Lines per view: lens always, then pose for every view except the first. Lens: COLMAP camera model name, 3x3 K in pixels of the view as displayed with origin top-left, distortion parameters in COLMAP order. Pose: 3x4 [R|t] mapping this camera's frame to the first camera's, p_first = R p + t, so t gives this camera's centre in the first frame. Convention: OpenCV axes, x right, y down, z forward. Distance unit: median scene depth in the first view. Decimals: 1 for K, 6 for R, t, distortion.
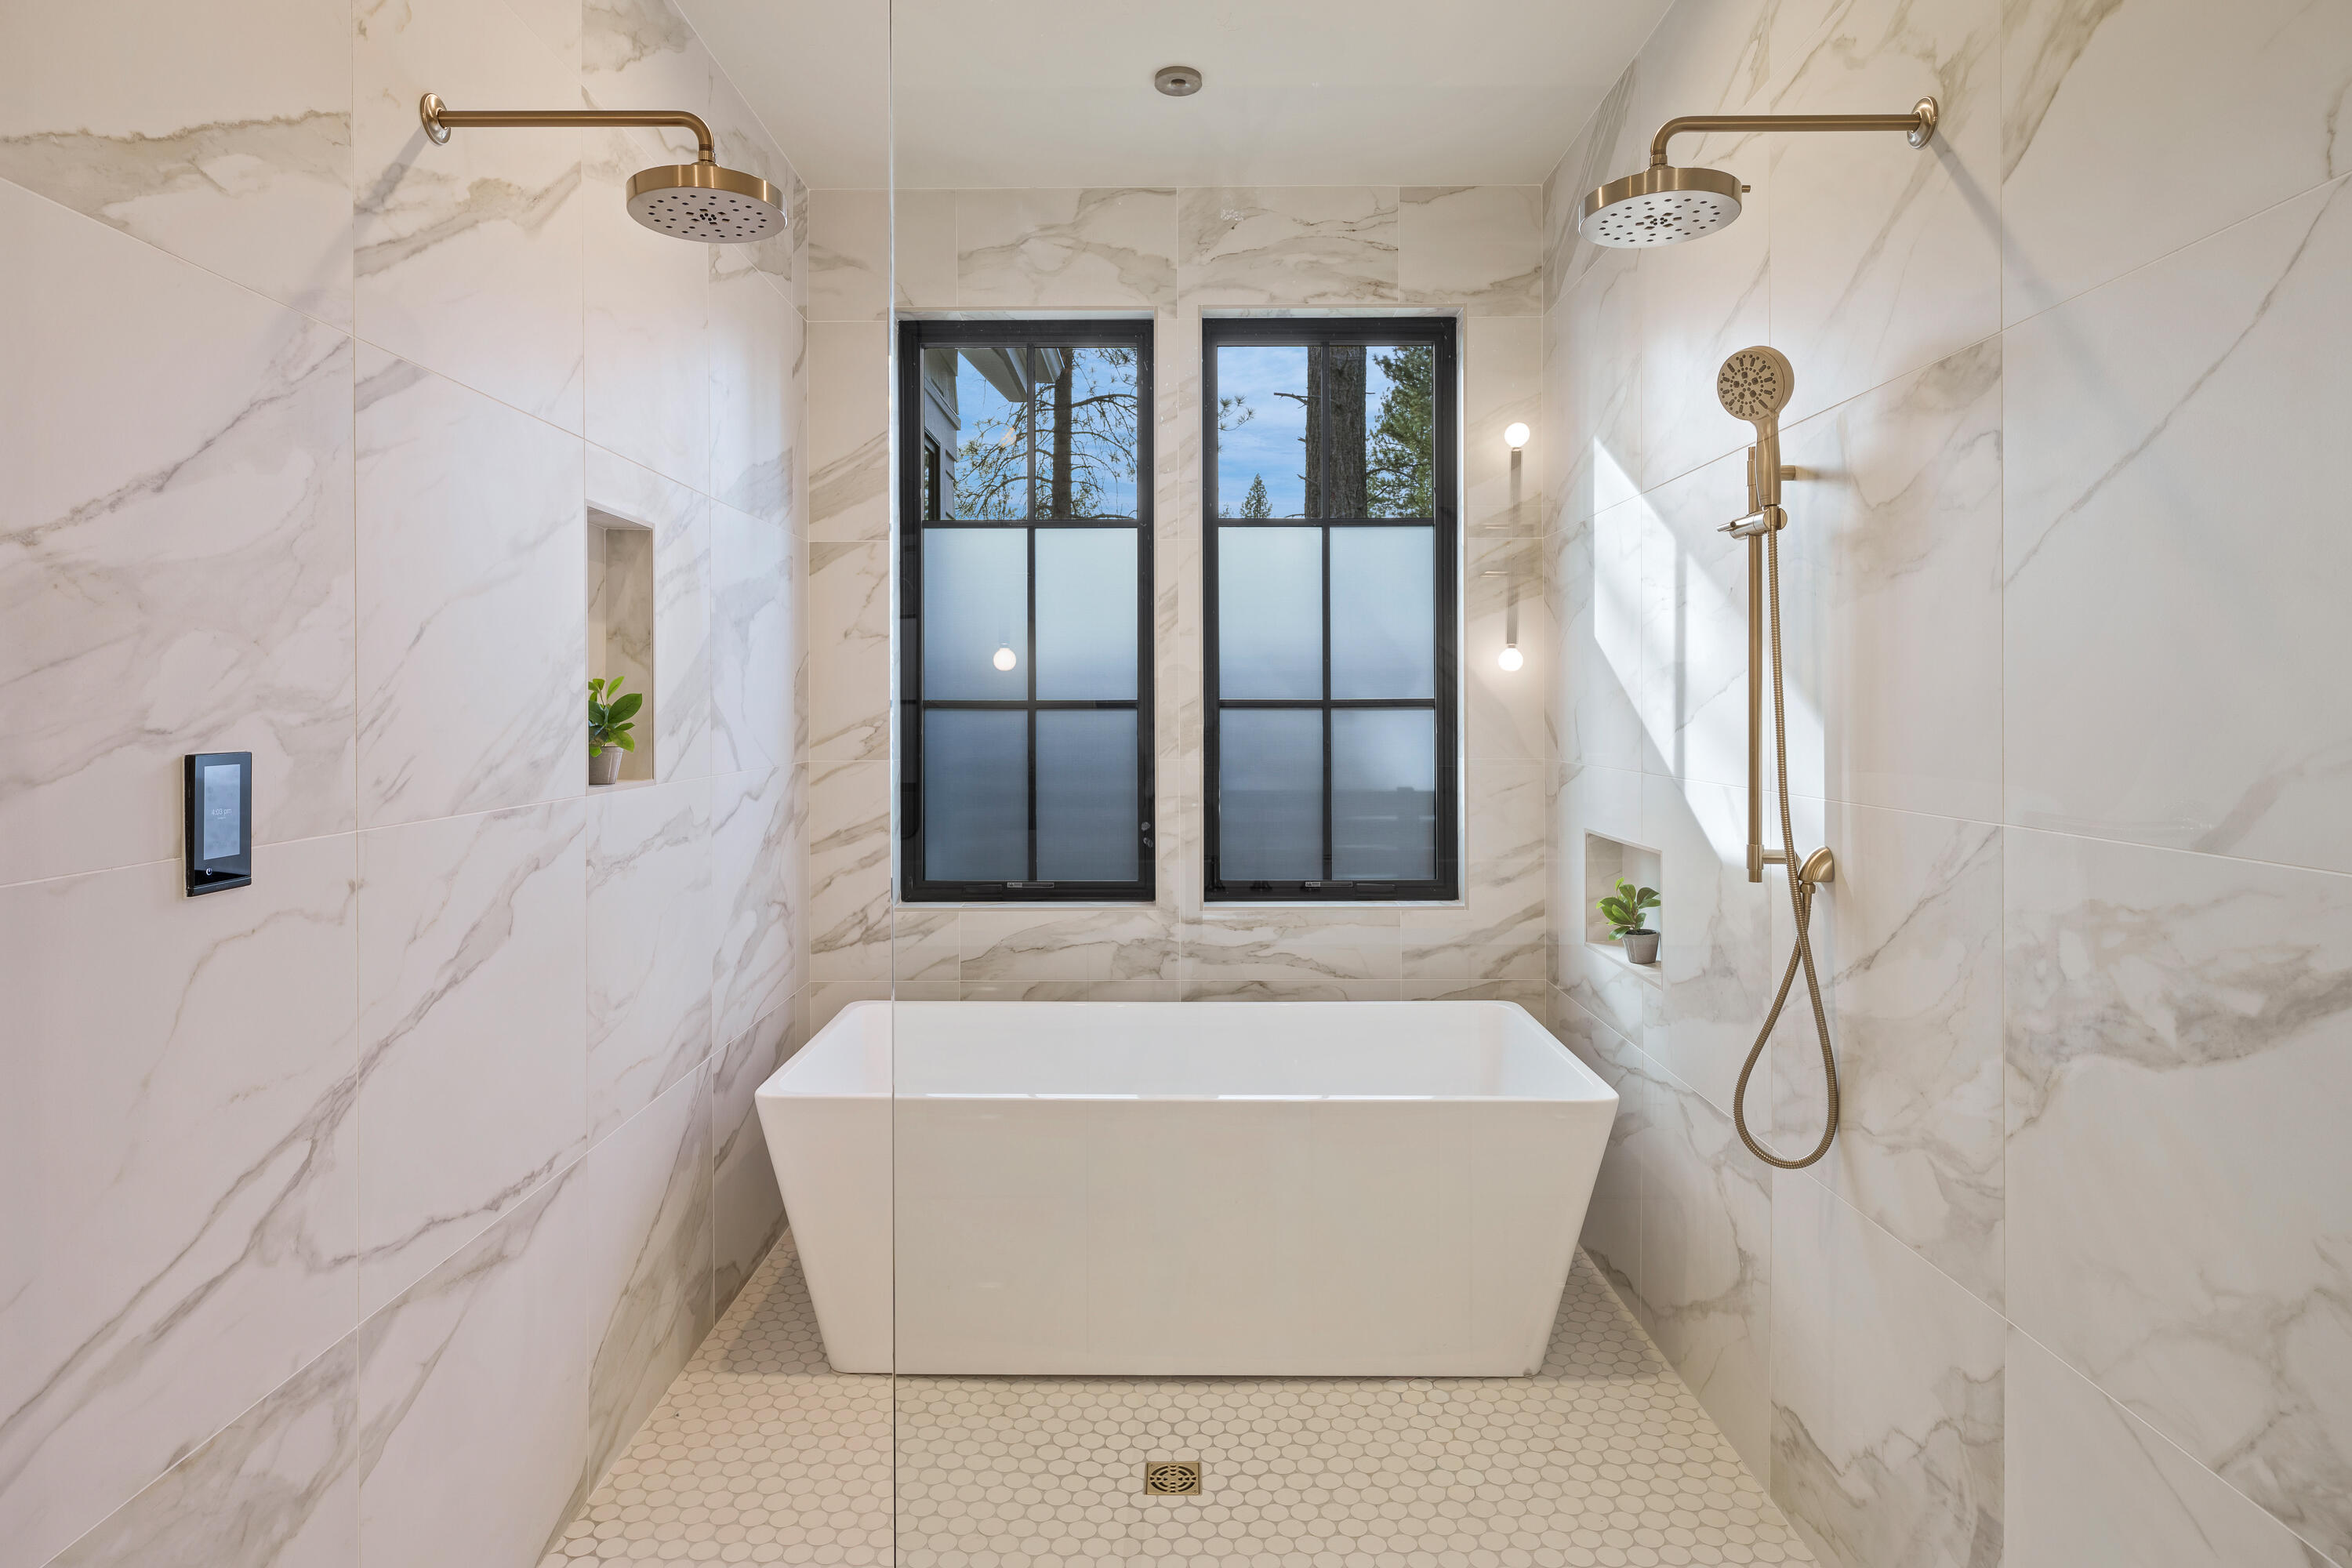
lens RADIAL K [[1289.1, 0, 1178.7], [0, 1289.1, 706.3], [0, 0, 1]] dist [-0.001249, 0.000534]
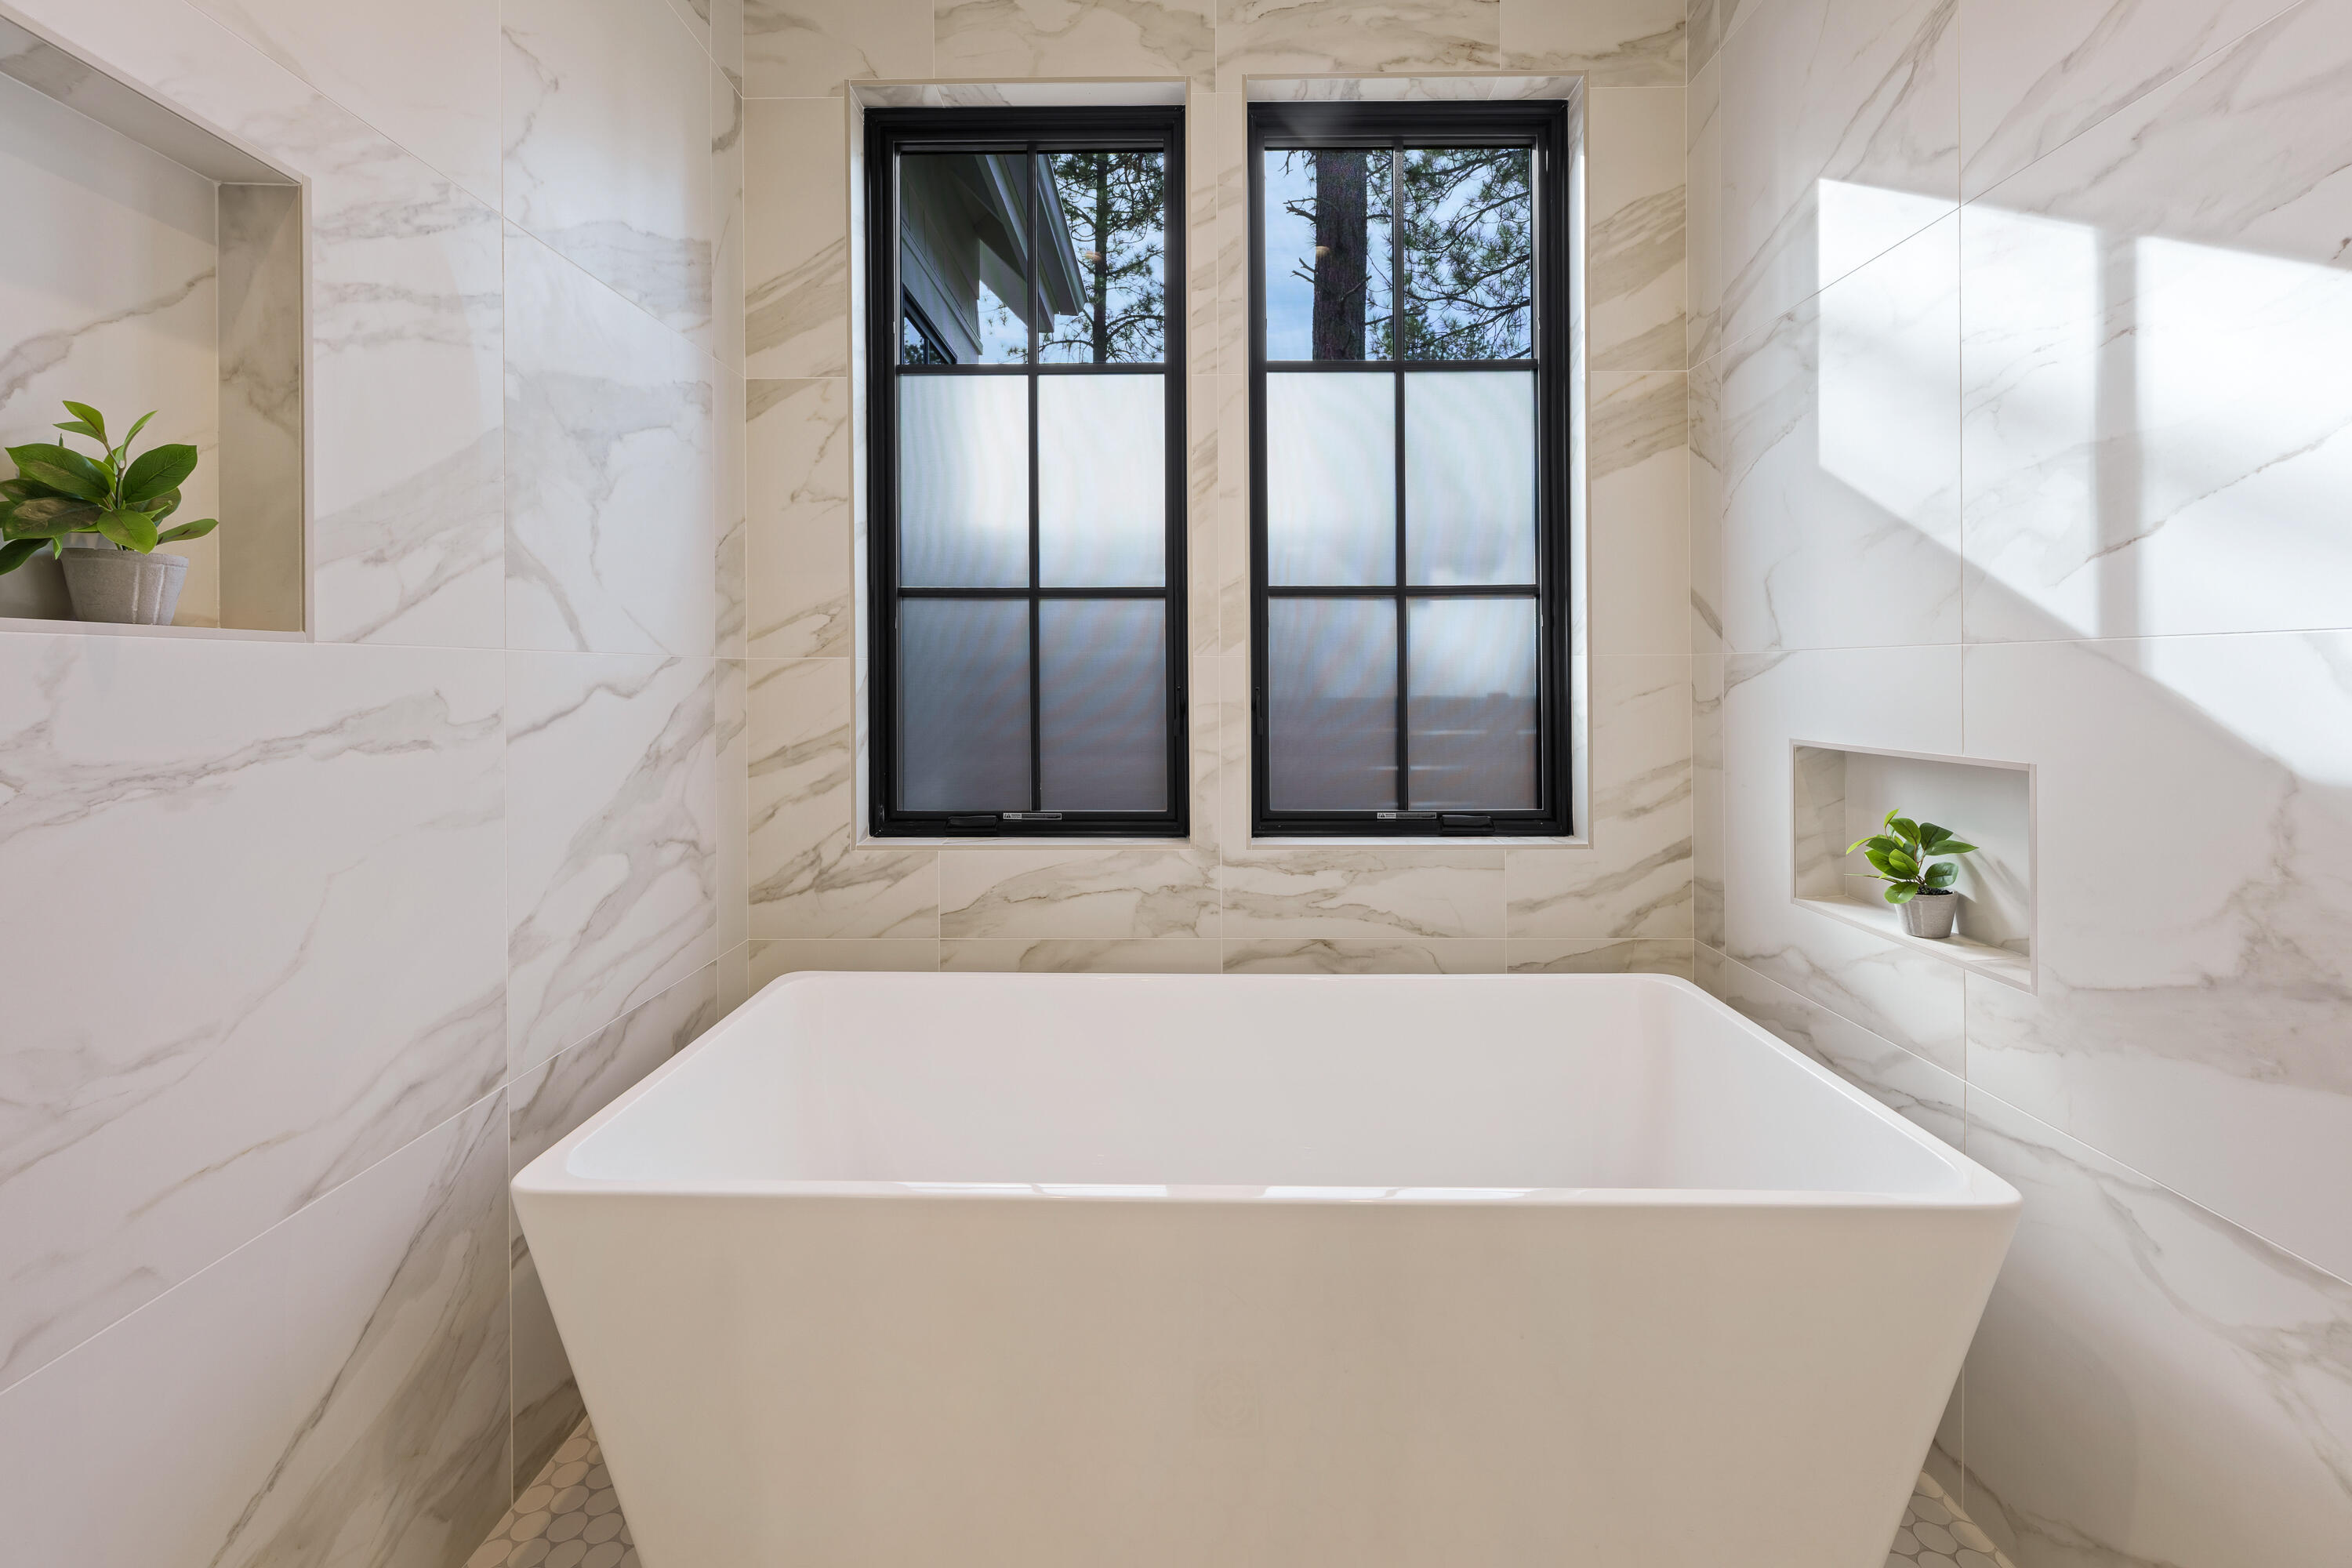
lens RADIAL K [[960.0, 0, 1170.5], [0, 960.0, 699.2], [0, 0, 1]] dist [0.000597, 0.000026]
pose [[0.999794, -0.001571, -0.020218, -0.017634], [0.002004, 0.999768, 0.021424, 0.055068], [0.020179, -0.021460, 0.999566, 0.420256]]
